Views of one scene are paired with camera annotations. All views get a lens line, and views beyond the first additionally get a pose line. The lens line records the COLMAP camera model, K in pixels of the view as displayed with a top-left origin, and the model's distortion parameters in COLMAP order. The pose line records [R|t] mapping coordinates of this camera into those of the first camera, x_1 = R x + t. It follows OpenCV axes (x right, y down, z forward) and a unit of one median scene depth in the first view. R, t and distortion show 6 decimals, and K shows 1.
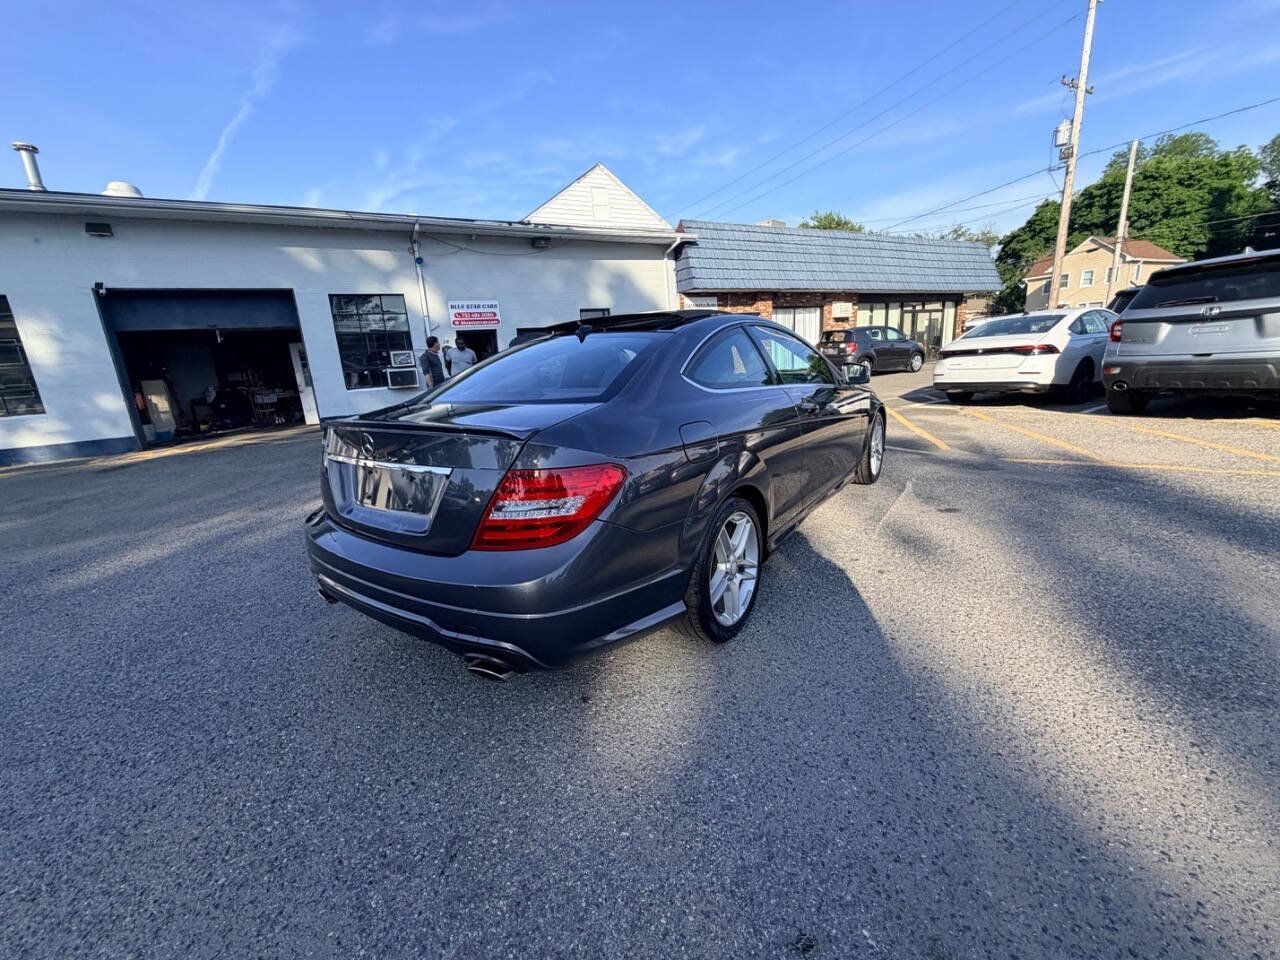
lens RADIAL K [[511.1, 0, 640.0], [0, 511.1, 480.0], [0, 0, 1]] dist [0.000700, -0.000410]
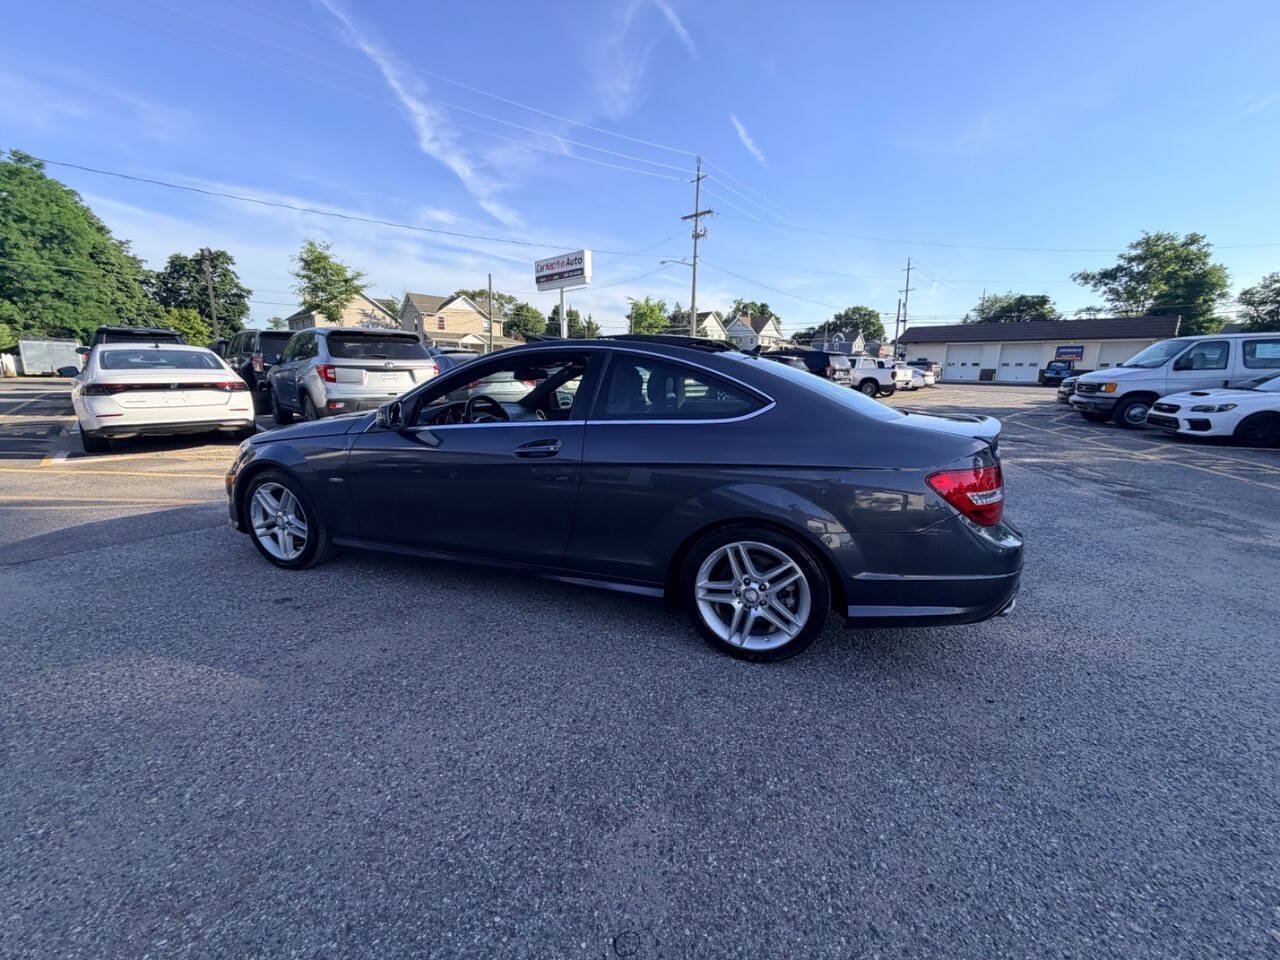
lens RADIAL K [[515.0, 0, 635.5], [0, 515.0, 479.8], [0, 0, 1]] dist [0.001283, -0.000081]
pose [[-0.272876, -0.137433, 0.952182, -0.231069], [0.223315, 0.953661, 0.201644, -0.062342], [-0.935772, 0.267661, -0.229540, 0.311198]]
